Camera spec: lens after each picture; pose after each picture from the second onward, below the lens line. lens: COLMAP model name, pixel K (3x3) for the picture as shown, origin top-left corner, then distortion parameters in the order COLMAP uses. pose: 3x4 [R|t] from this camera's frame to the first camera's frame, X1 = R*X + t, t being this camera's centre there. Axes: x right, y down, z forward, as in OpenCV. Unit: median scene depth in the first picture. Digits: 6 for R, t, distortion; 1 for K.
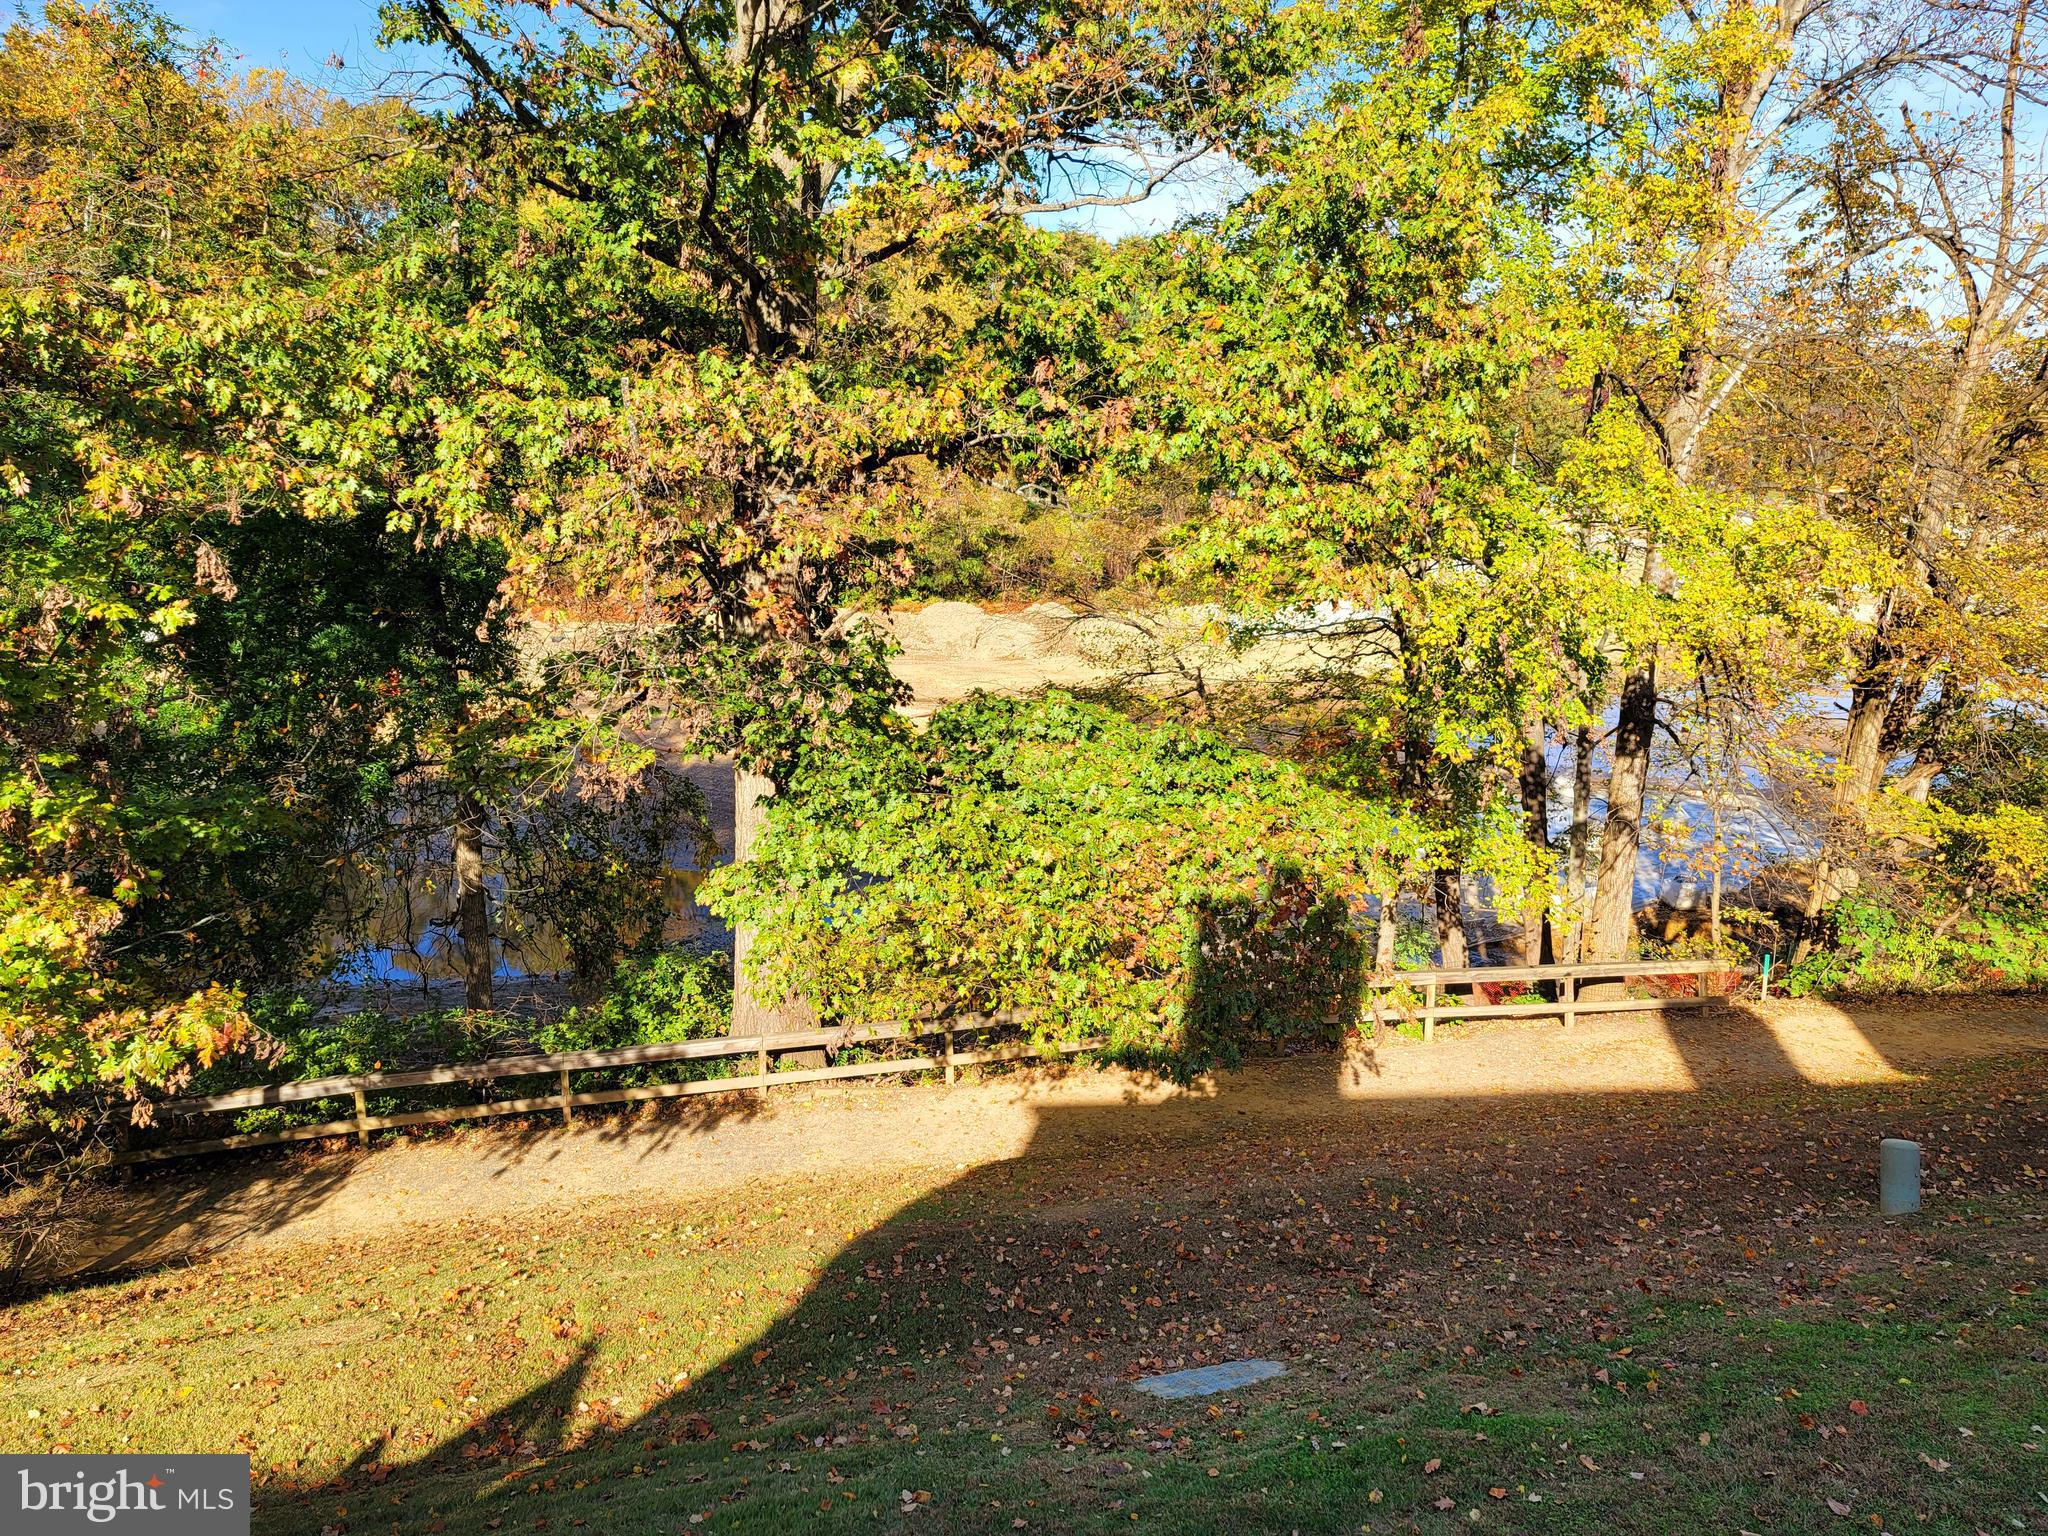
lens RADIAL K [[1490.4, 0, 1034.3], [0, 1490.4, 774.6], [0, 0, 1]] dist [0.078953, -0.042262]
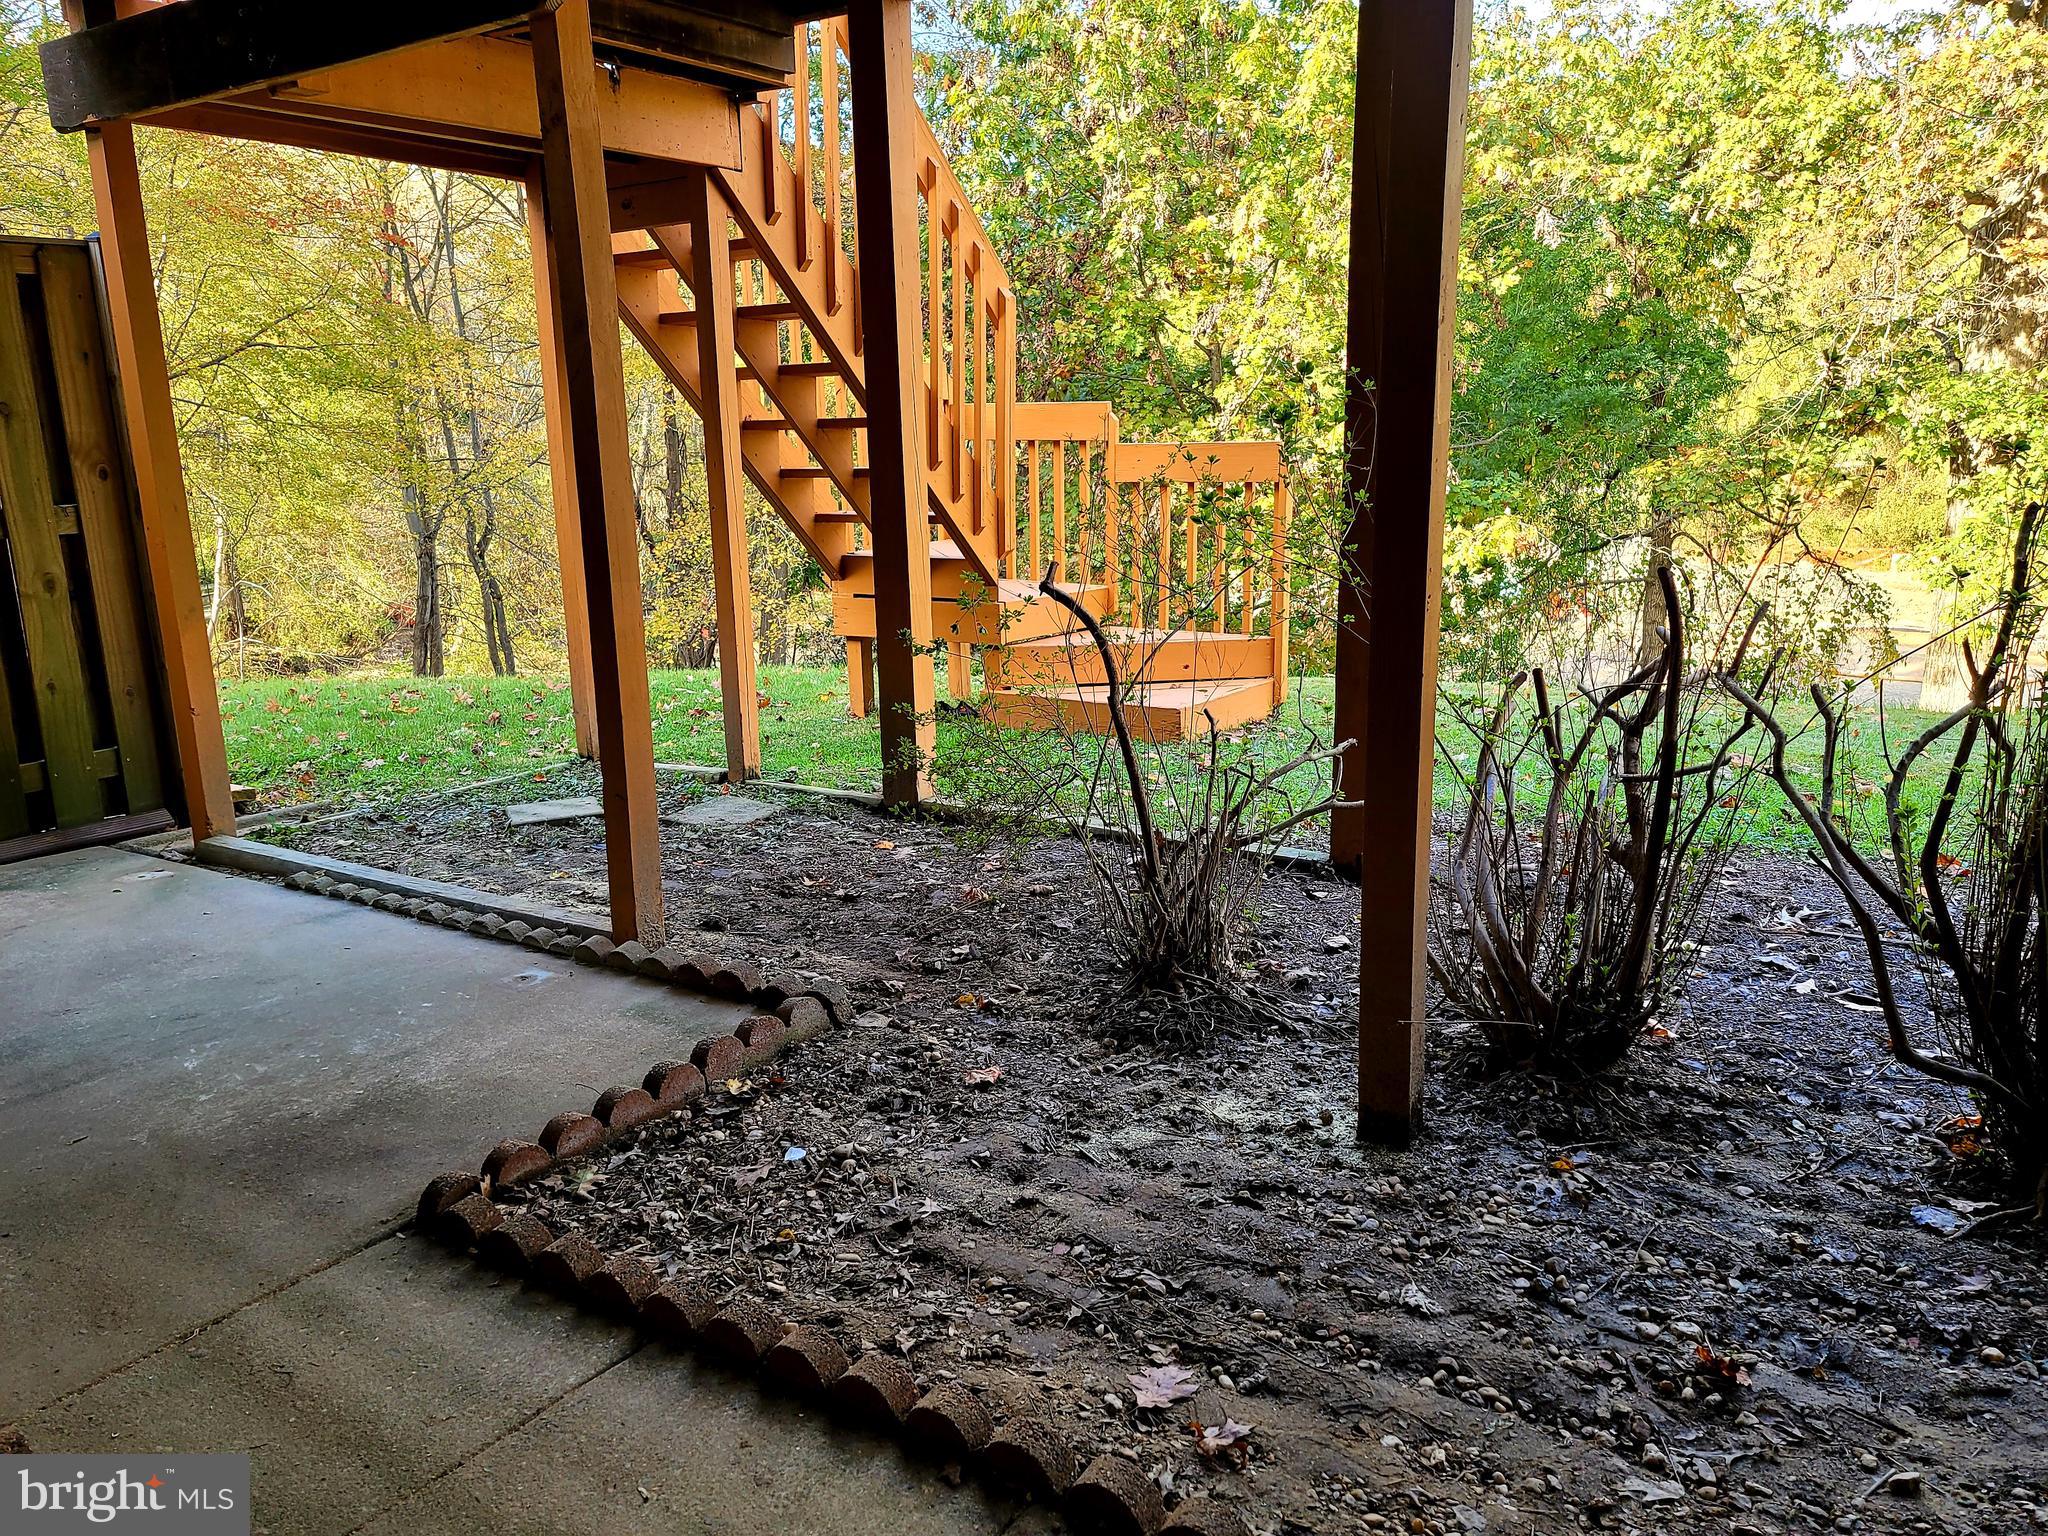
lens RADIAL K [[1490.4, 0, 1031.9], [0, 1490.4, 769.5], [0, 0, 1]] dist [0.078953, -0.042262]
pose [[0.752050, 0.103978, -0.650853, 0.034712], [-0.107745, 0.993589, 0.034234, 0.277174], [0.650240, 0.044380, 0.758431, -0.239715]]
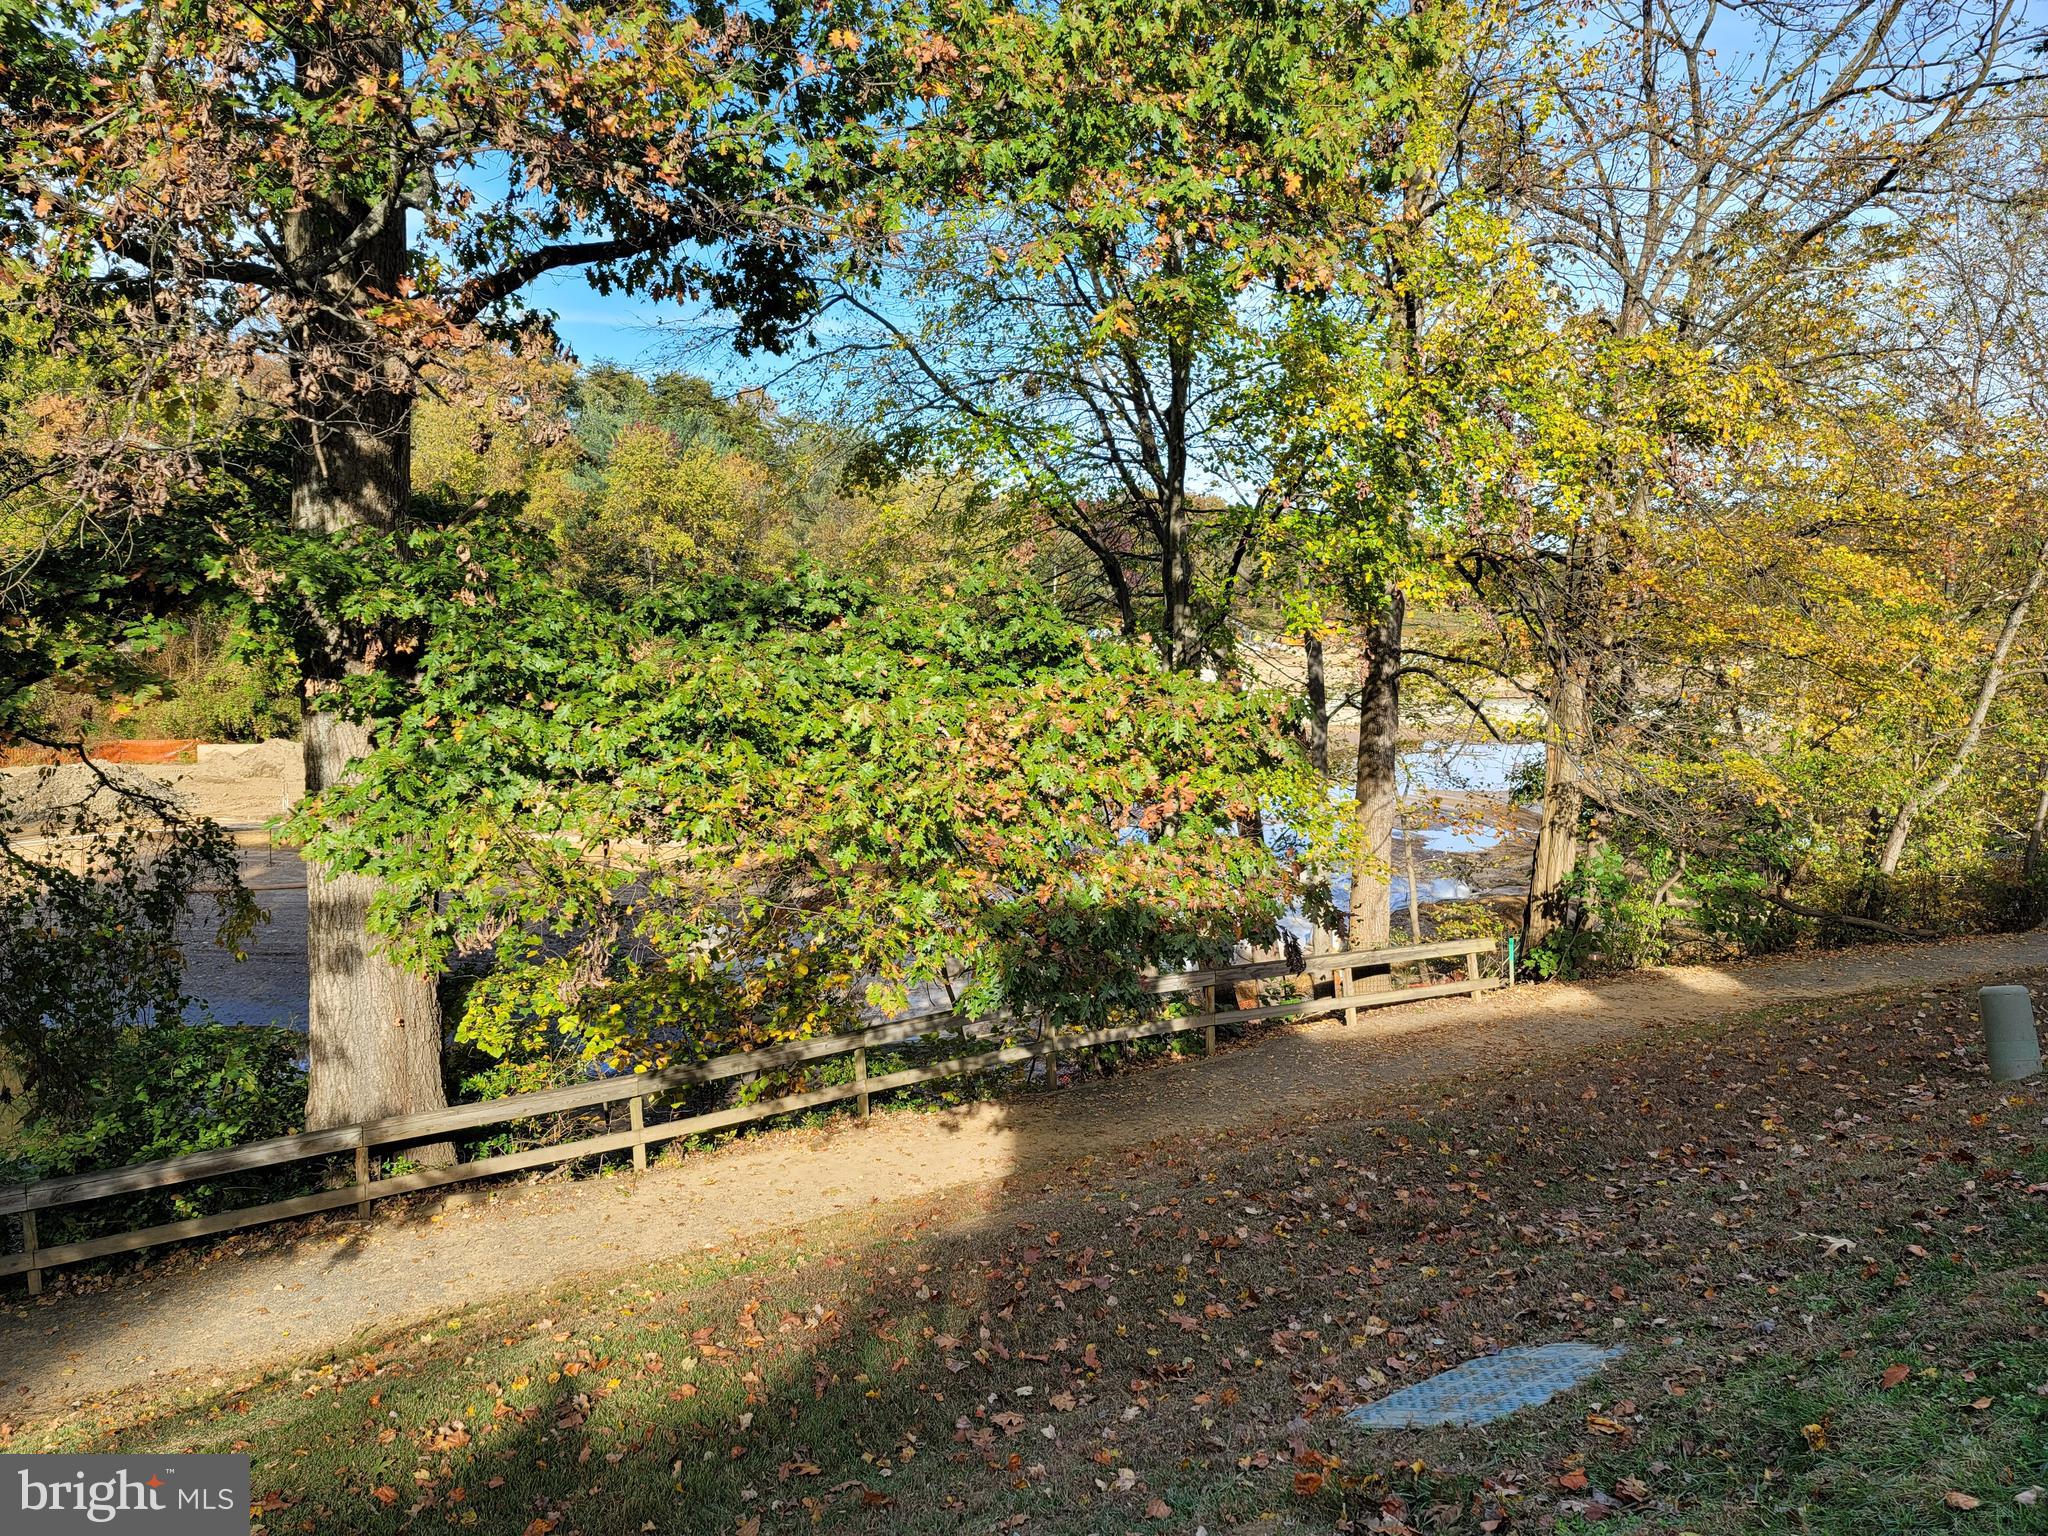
lens RADIAL K [[1490.4, 0, 1018.7], [0, 1490.4, 773.2], [0, 0, 1]] dist [0.078953, -0.042262]
pose [[0.957744, -0.053054, 0.282685, -0.116142], [0.082909, 0.992046, -0.094711, 0.150716], [-0.275412, 0.114146, 0.954526, 0.345029]]
